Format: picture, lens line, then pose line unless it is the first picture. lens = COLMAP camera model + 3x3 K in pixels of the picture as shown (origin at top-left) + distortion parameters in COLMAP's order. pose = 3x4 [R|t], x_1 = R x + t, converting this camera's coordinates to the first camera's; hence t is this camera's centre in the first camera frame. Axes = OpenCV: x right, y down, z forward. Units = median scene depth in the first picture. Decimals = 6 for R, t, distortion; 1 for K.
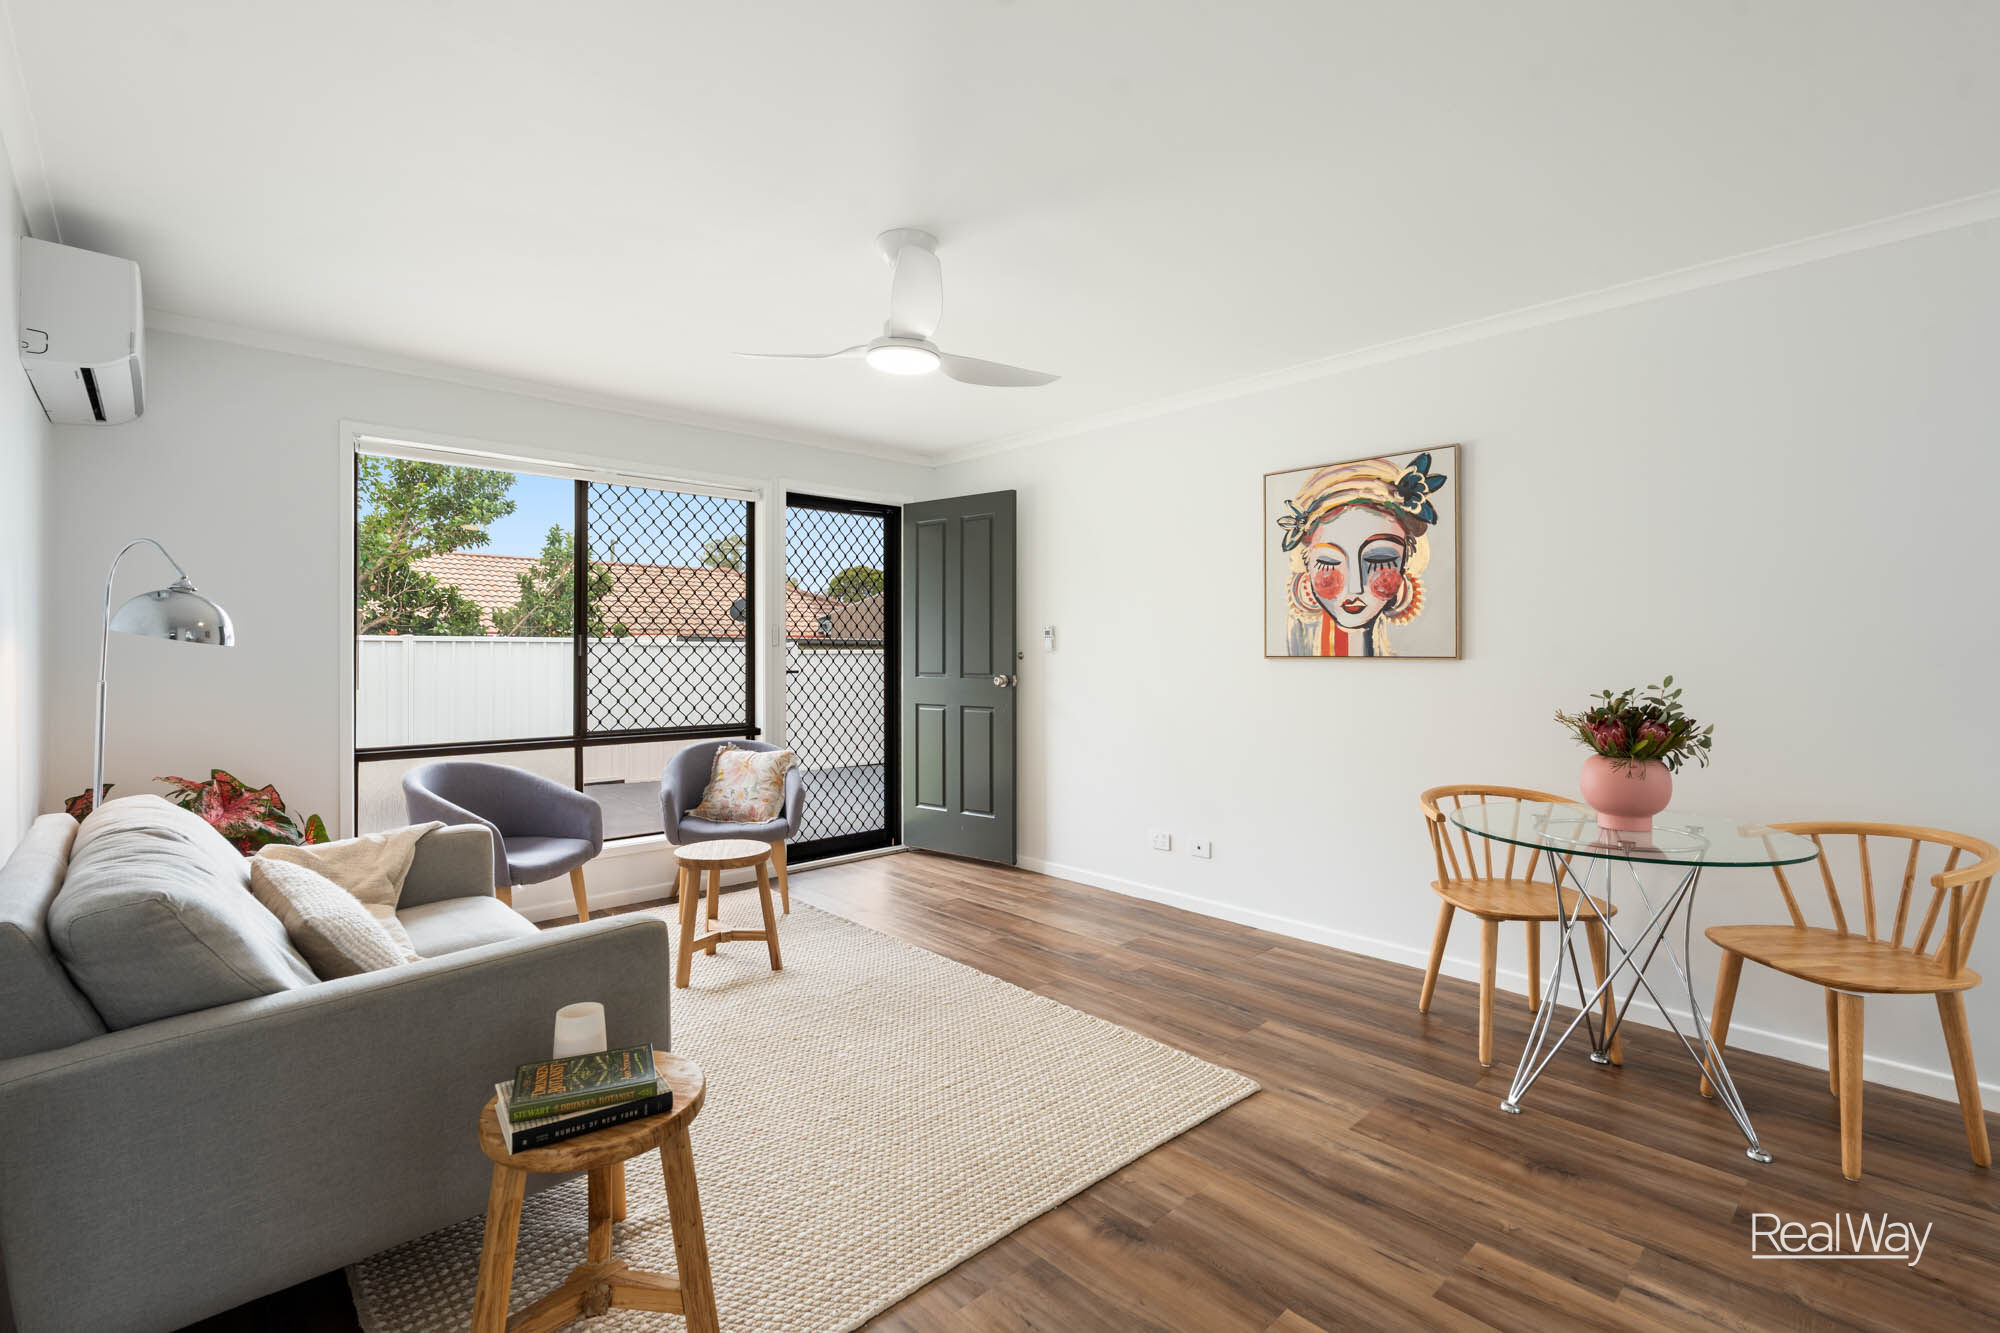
lens RADIAL K [[906.2, 0, 992.2], [0, 906.2, 656.3], [0, 0, 1]] dist [-0.000907, 0.000152]
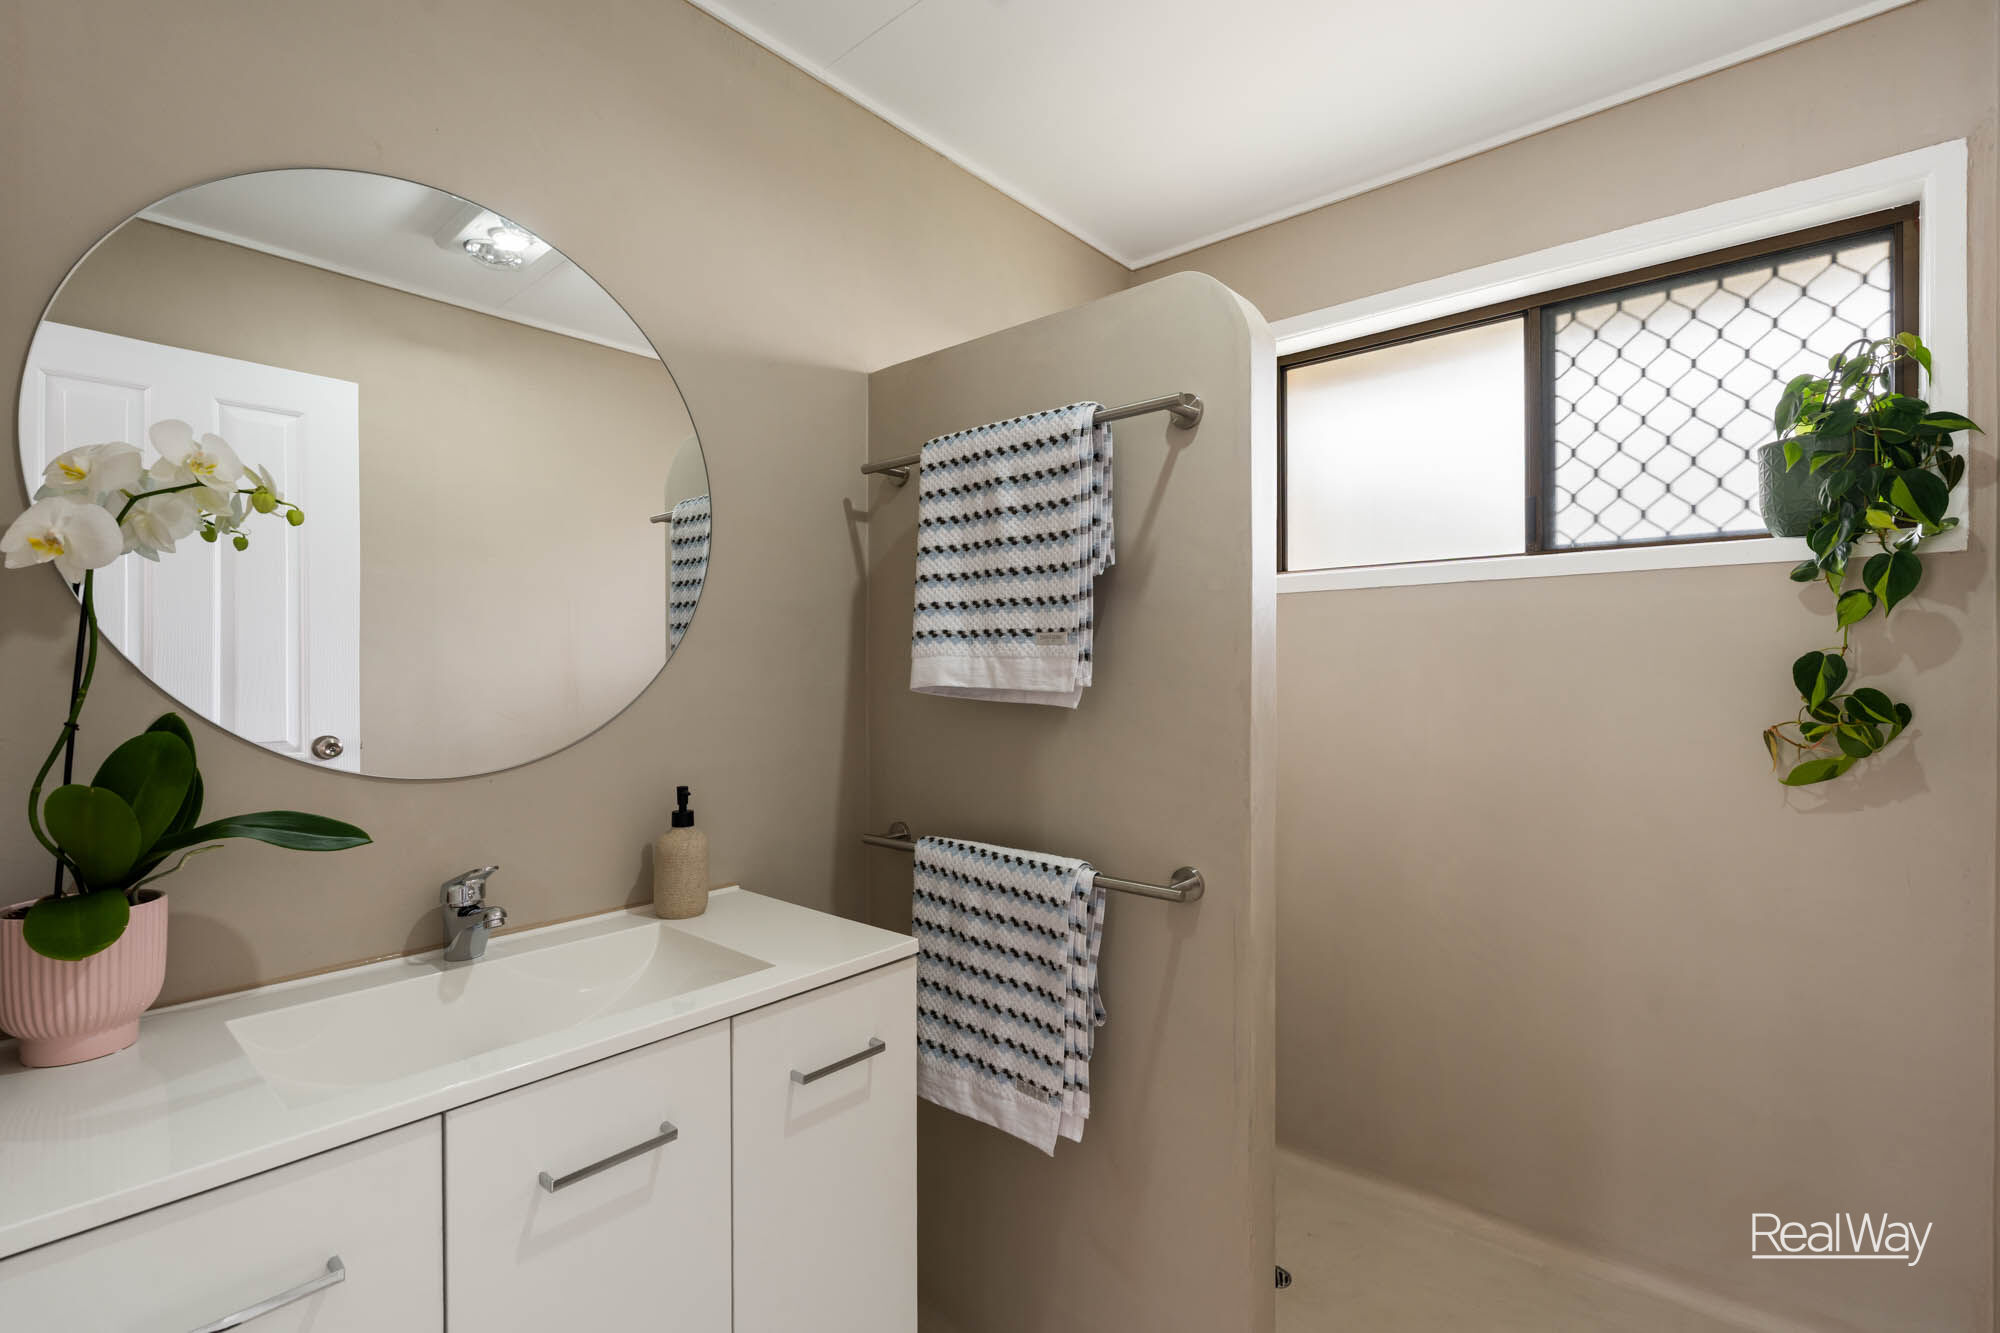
lens RADIAL K [[913.0, 0, 1000.0], [0, 913.0, 666.5], [0, 0, 1]] dist [-0.000546, -0.000016]
pose [[0.115438, 0.003528, -0.993308, -0.015795], [-0.001199, 0.999993, 0.003413, 0.146879], [0.993314, 0.000797, 0.115442, 0.660855]]
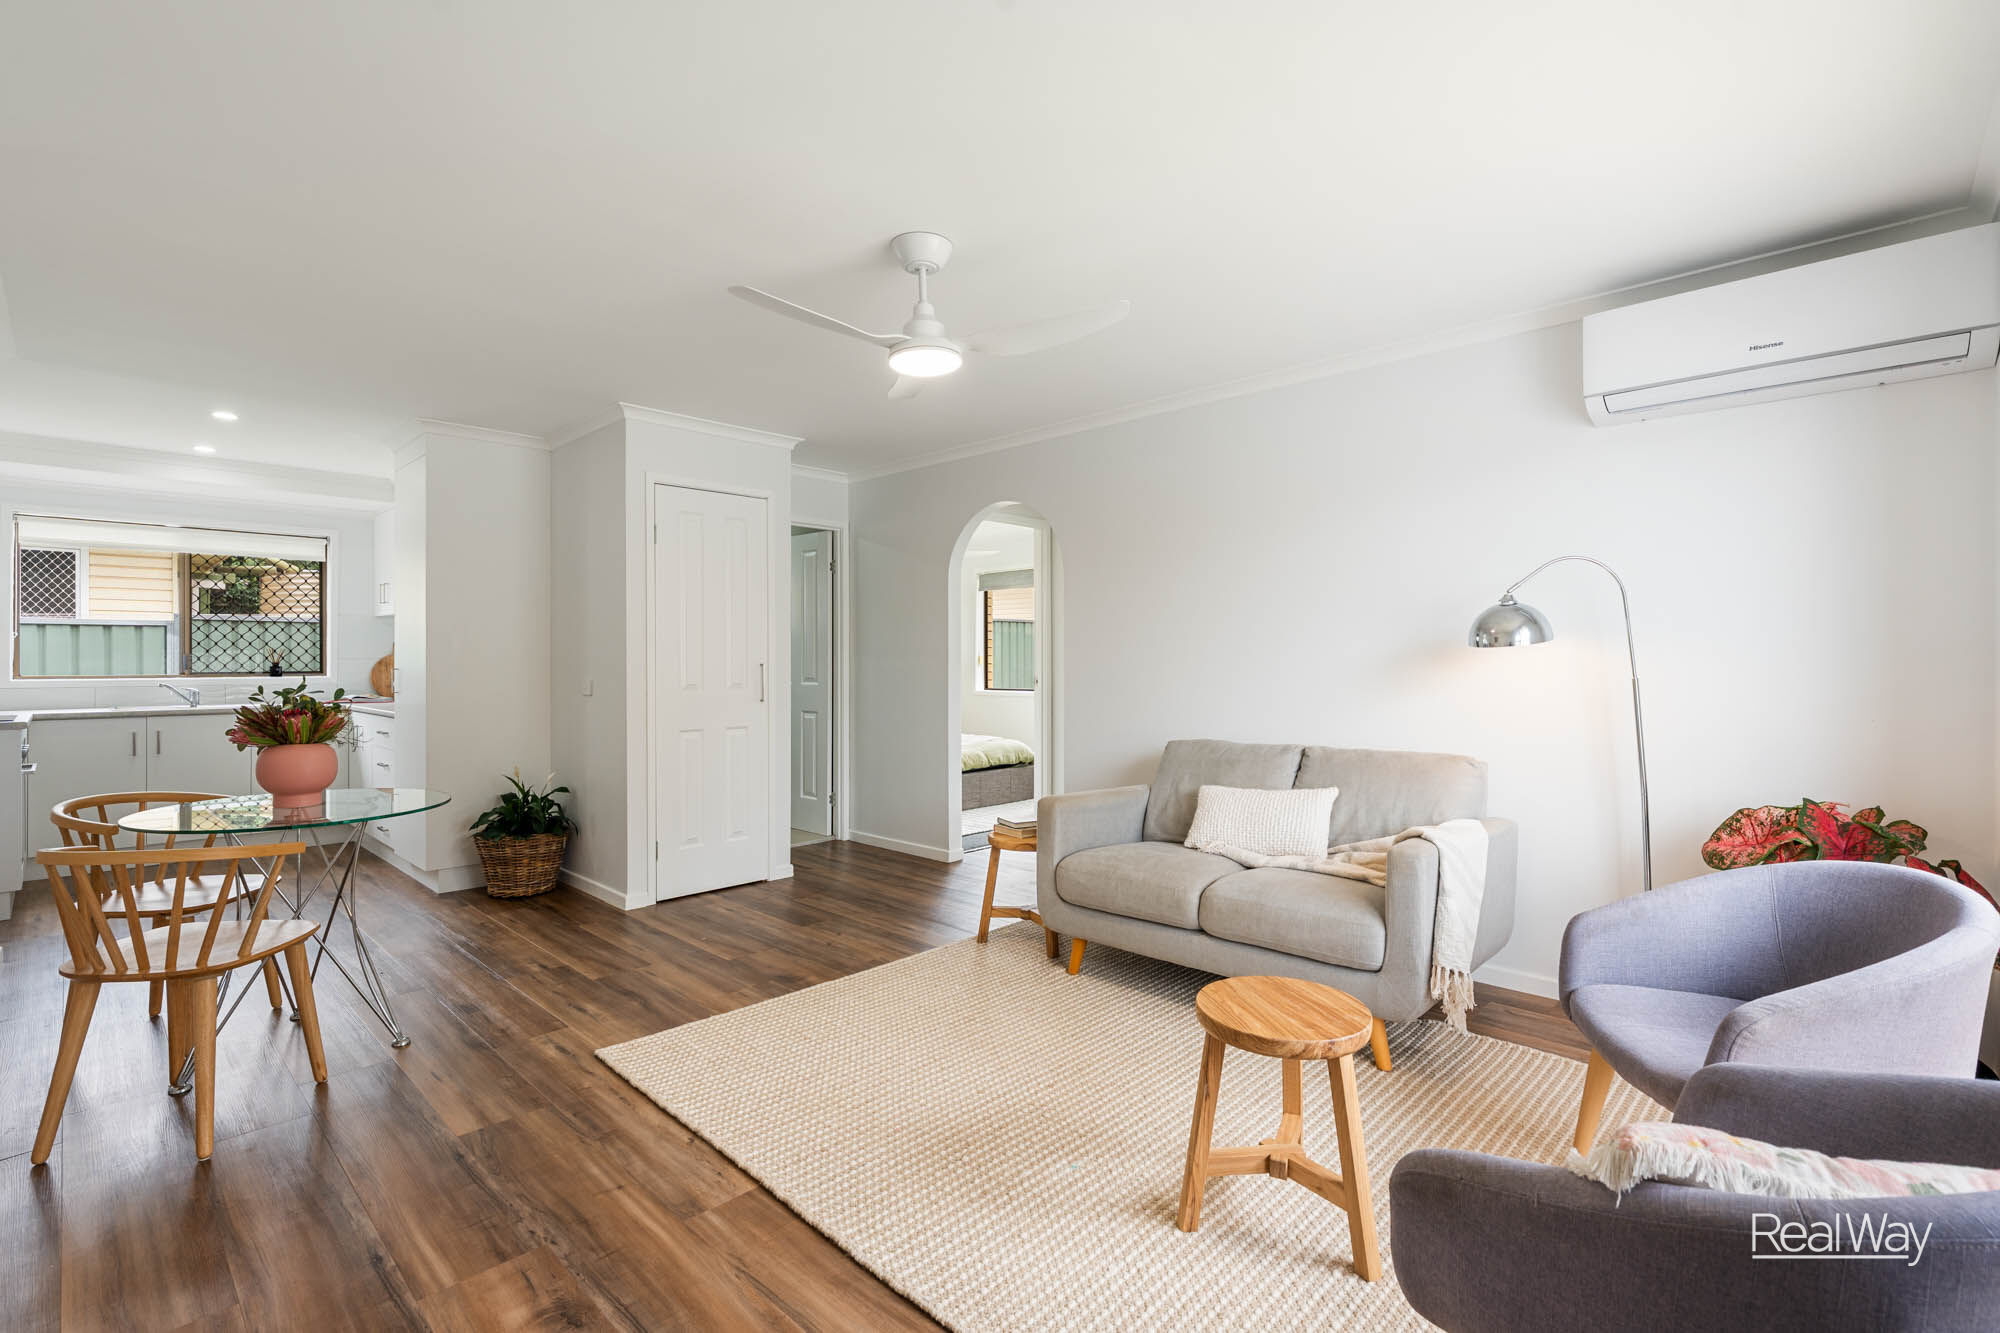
lens RADIAL K [[906.2, 0, 992.2], [0, 906.2, 656.3], [0, 0, 1]] dist [-0.000907, 0.000152]
pose [[-0.998541, -0.000317, -0.054001, -0.069764], [-0.000449, 0.999997, 0.002438, -0.002462], [0.054000, 0.002459, -0.998538, 1.199614]]
